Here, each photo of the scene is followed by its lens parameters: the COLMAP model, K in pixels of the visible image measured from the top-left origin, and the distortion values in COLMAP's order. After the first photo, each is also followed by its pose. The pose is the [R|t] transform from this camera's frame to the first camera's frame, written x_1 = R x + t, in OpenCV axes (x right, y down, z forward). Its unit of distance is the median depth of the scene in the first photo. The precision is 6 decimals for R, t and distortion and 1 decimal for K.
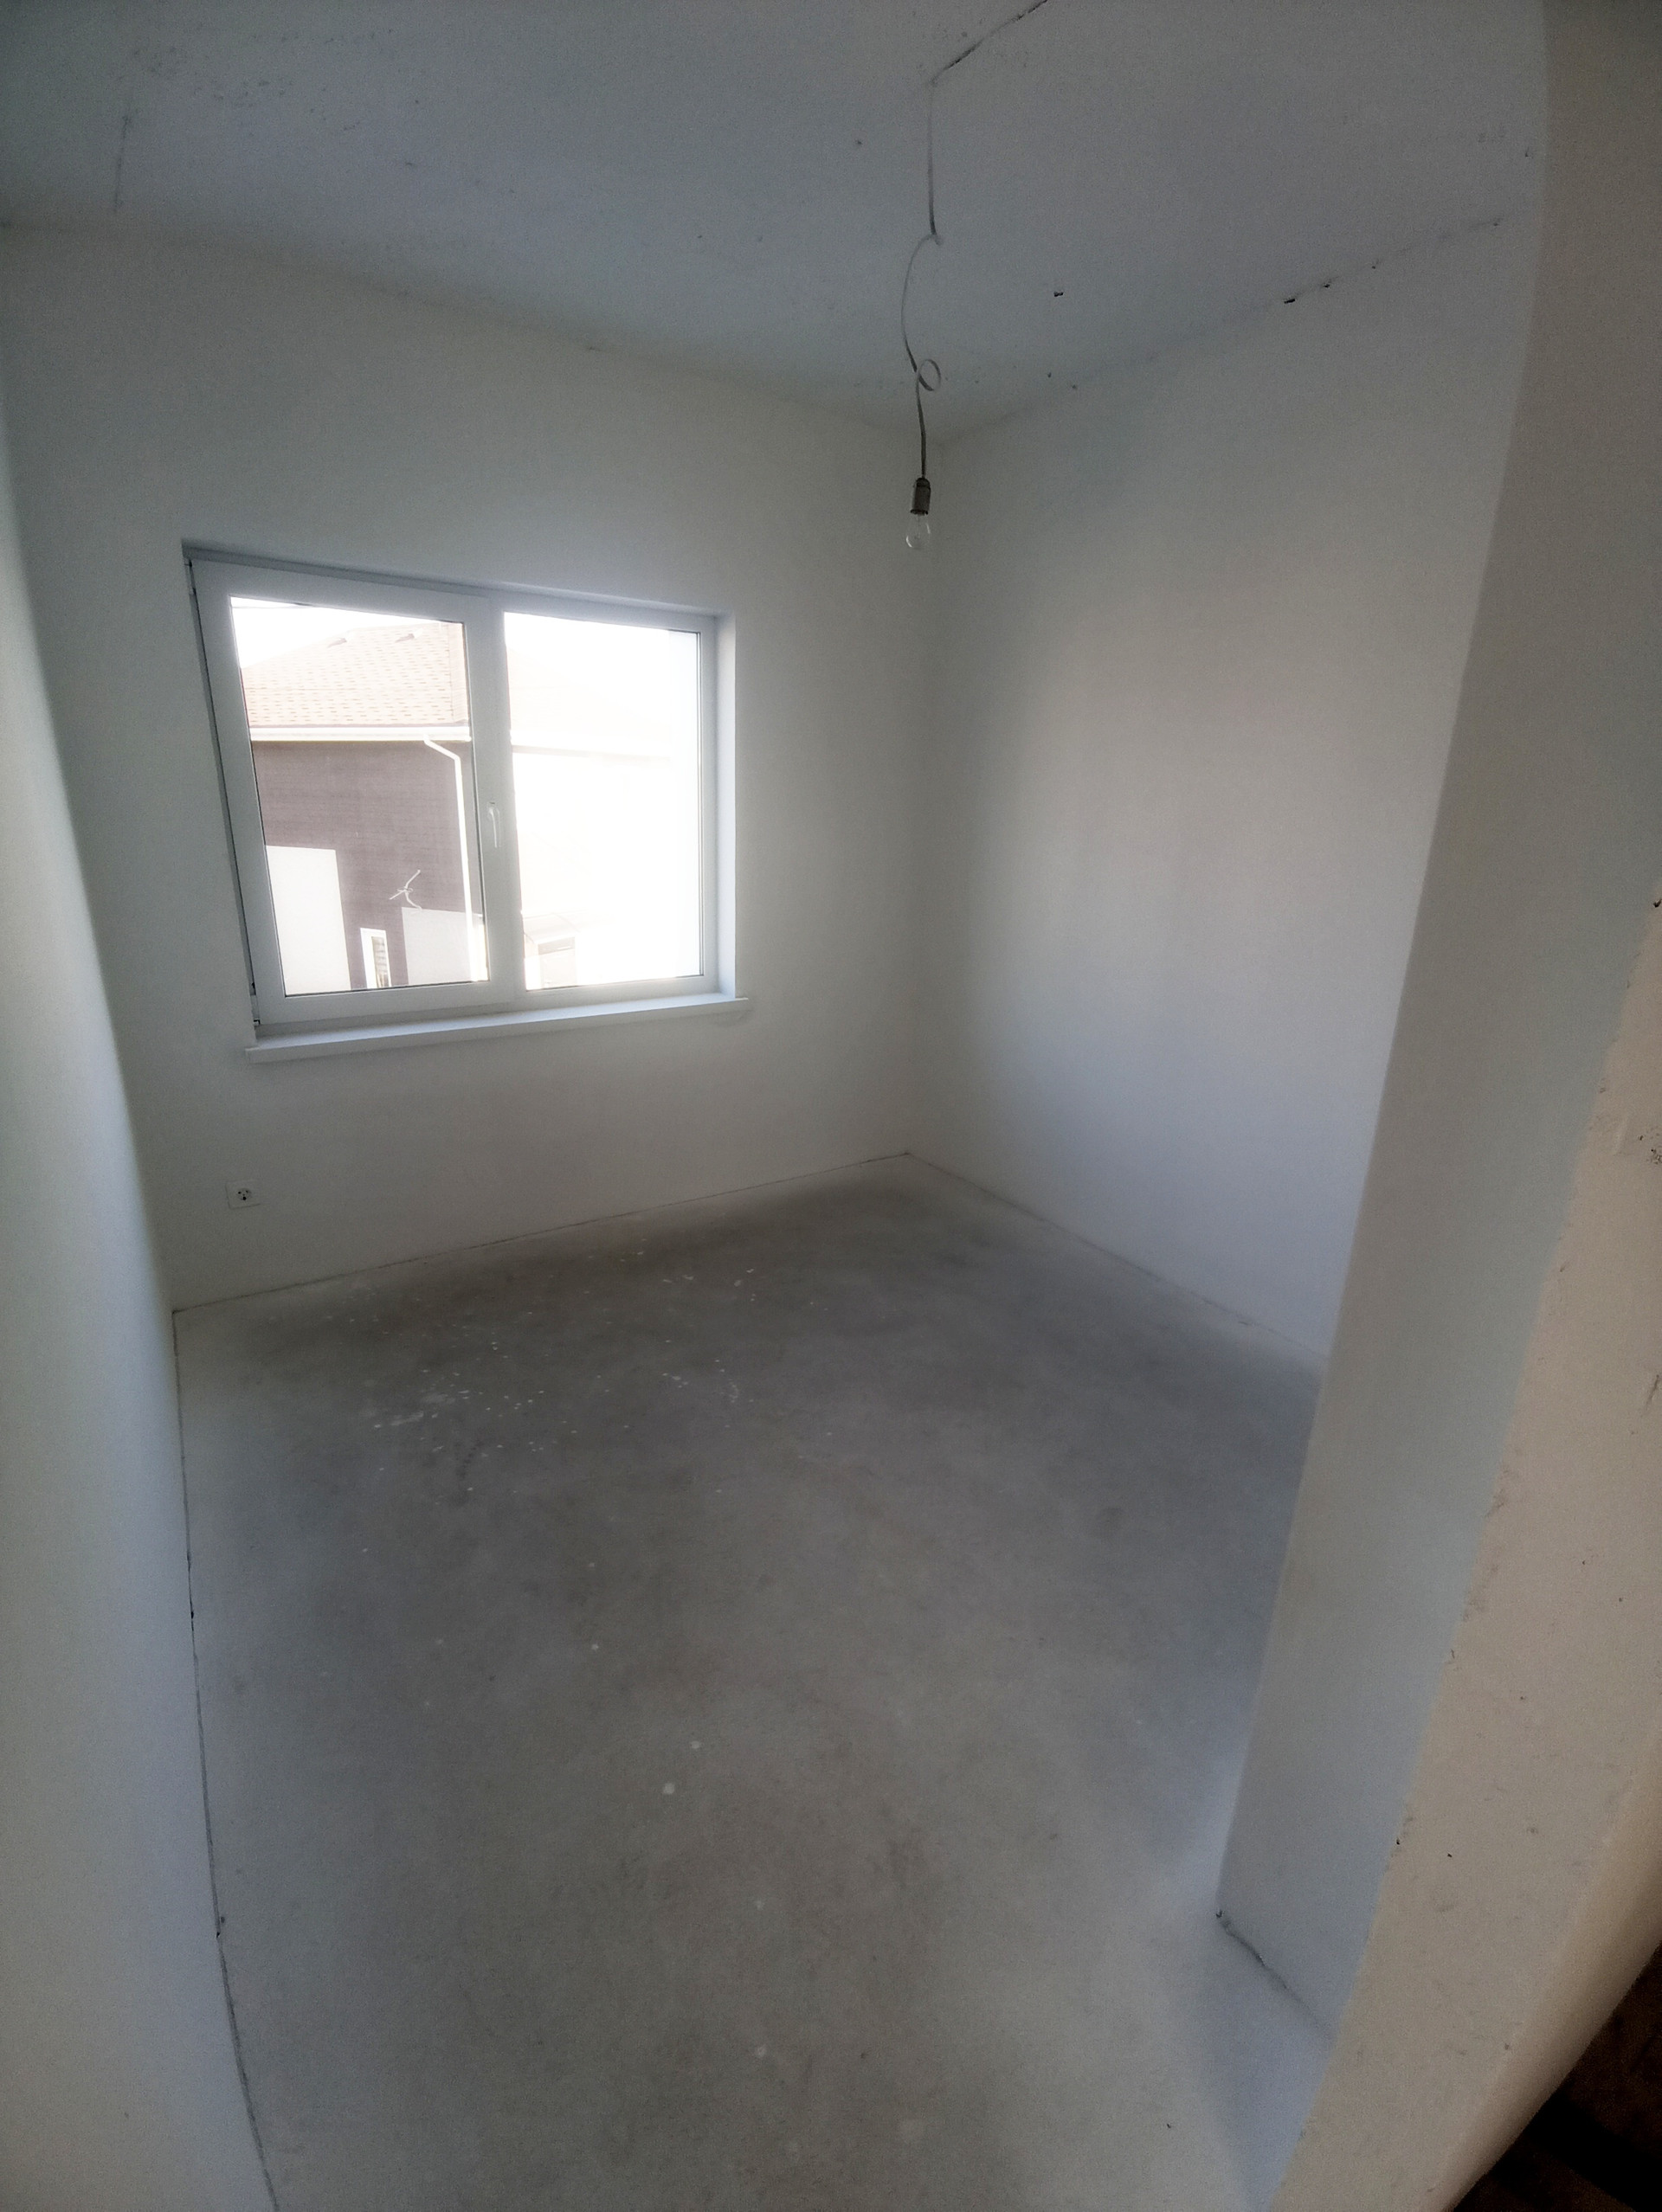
lens RADIAL K [[1010.6, 0, 831.0], [0, 1010.6, 1106.0], [0, 0, 1]] dist [-0.019255, 0.000489]
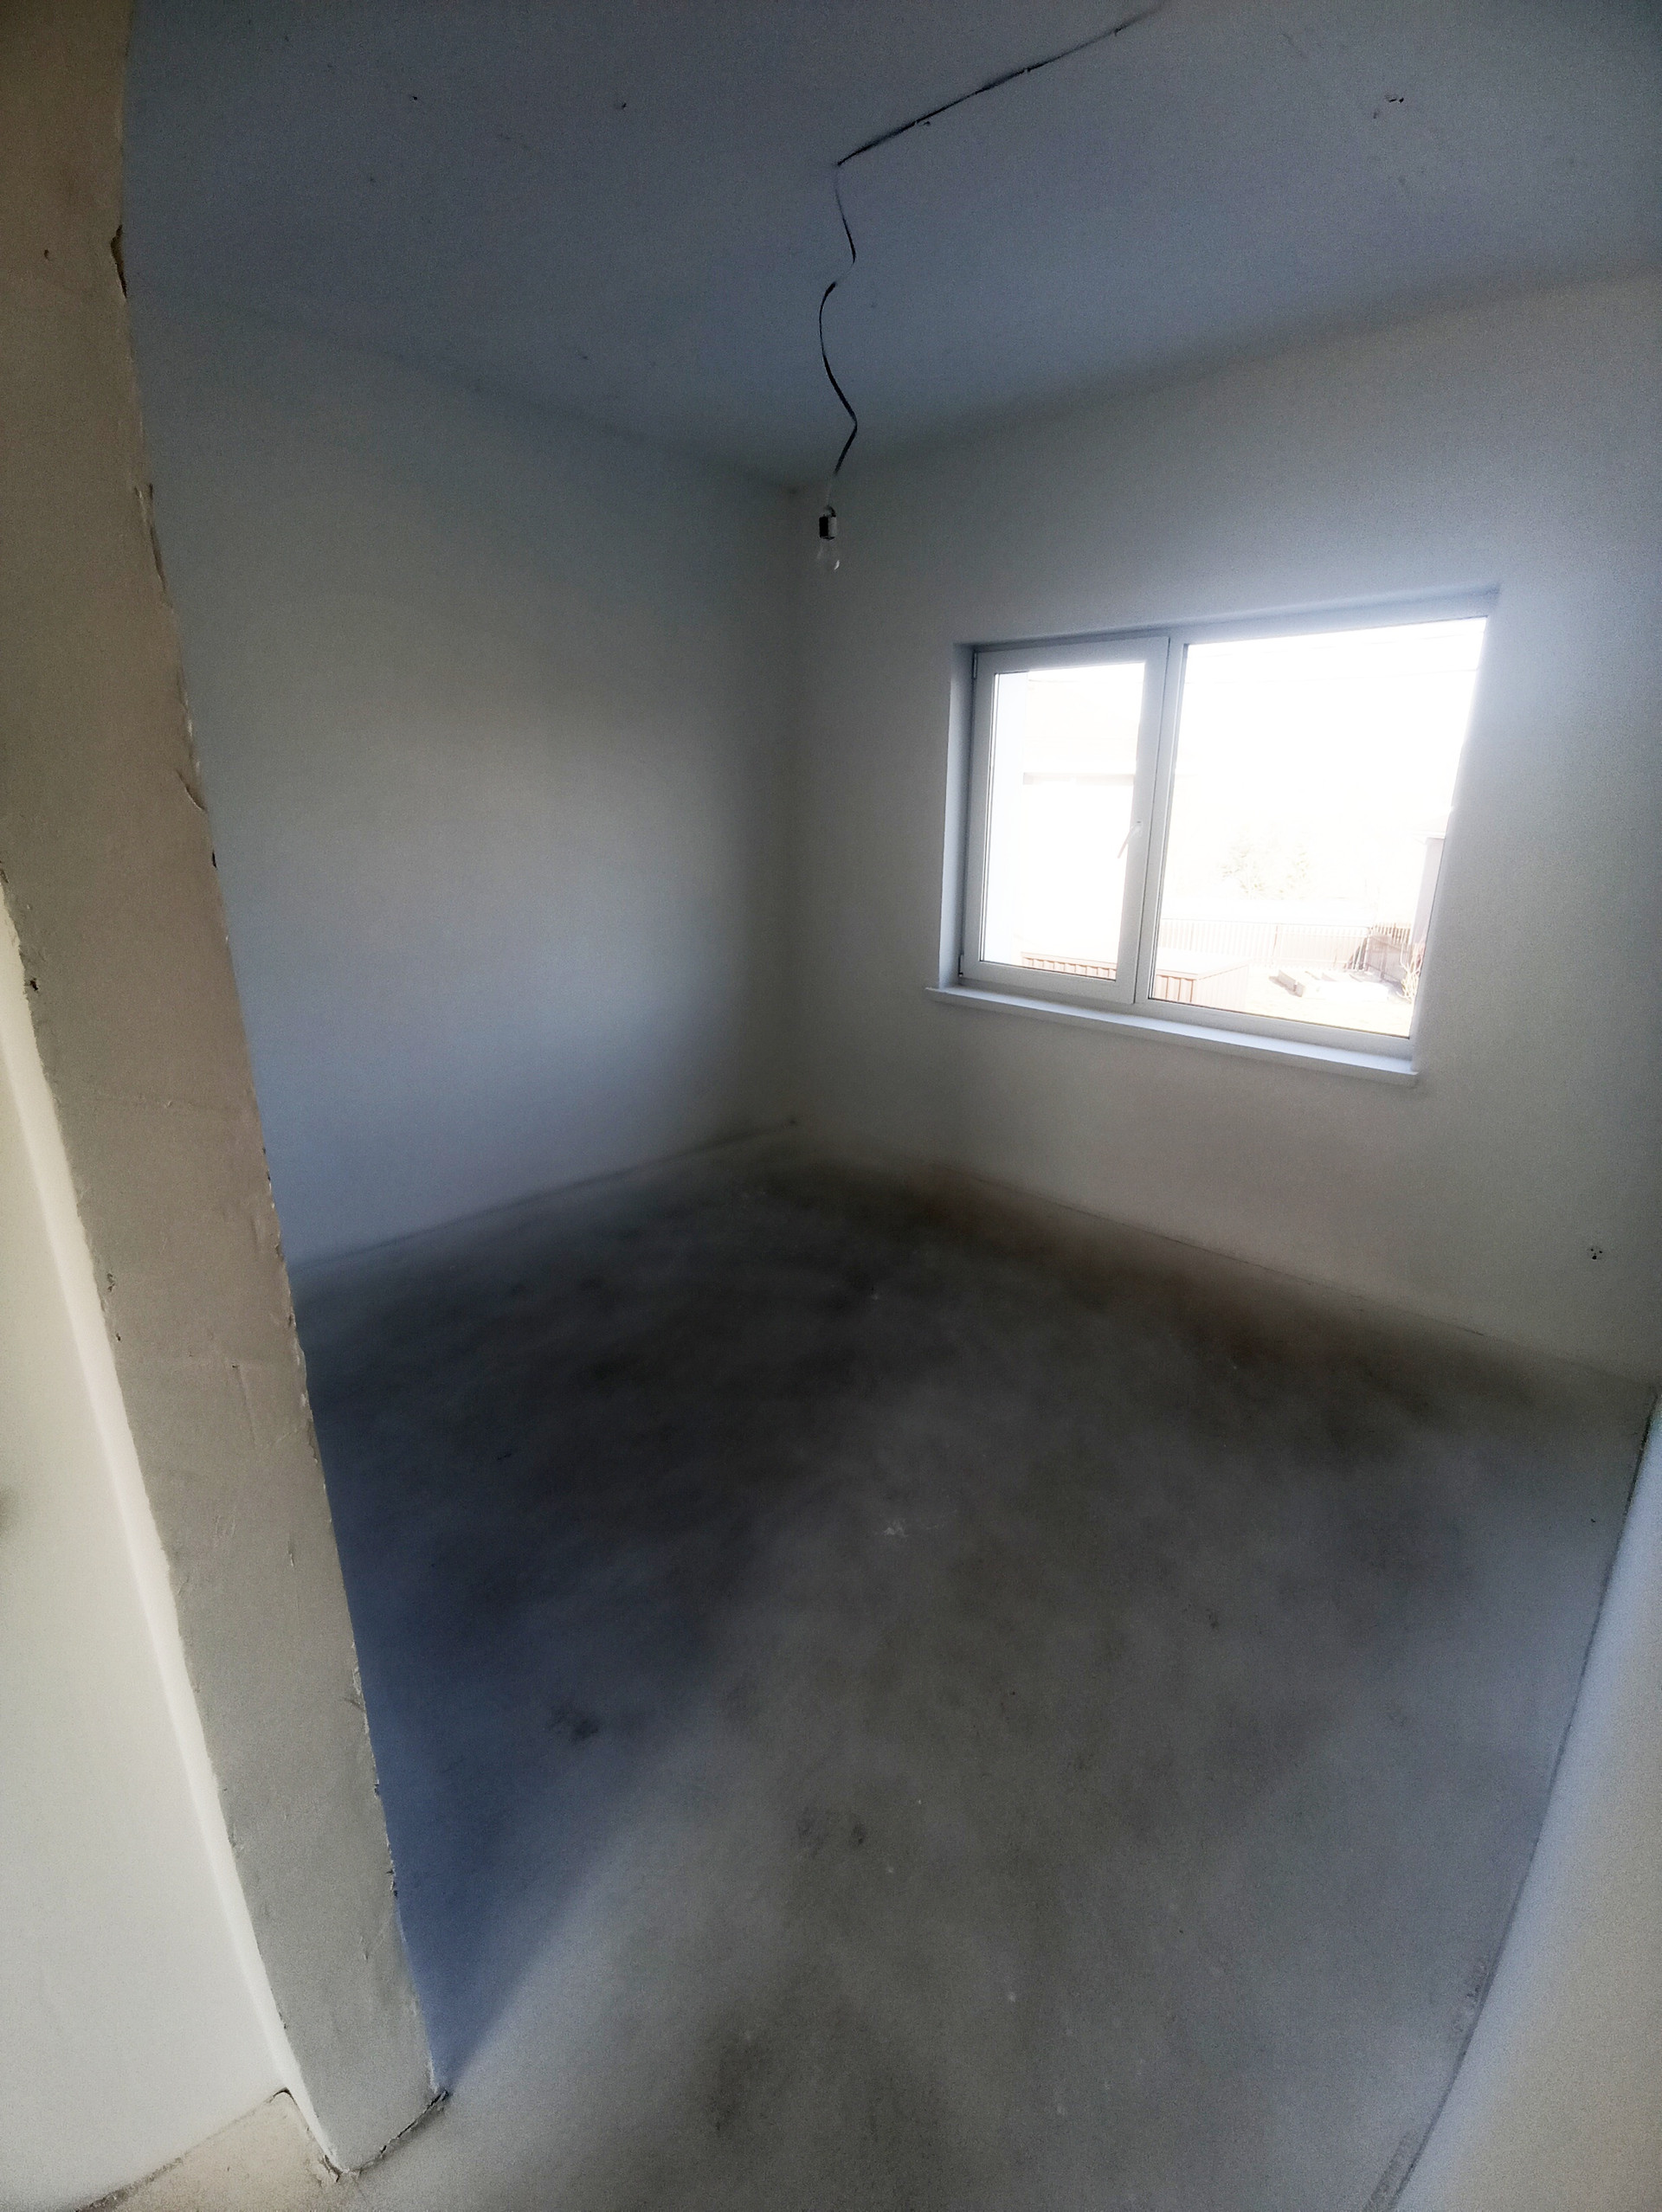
lens RADIAL K [[1010.6, 0, 831.0], [0, 1010.6, 1106.0], [0, 0, 1]] dist [-0.019255, 0.000489]
pose [[0.150372, 0.253883, -0.955474, 0.766846], [-0.303107, 0.931759, 0.199879, -0.133091], [0.941018, 0.259555, 0.217065, 0.538696]]
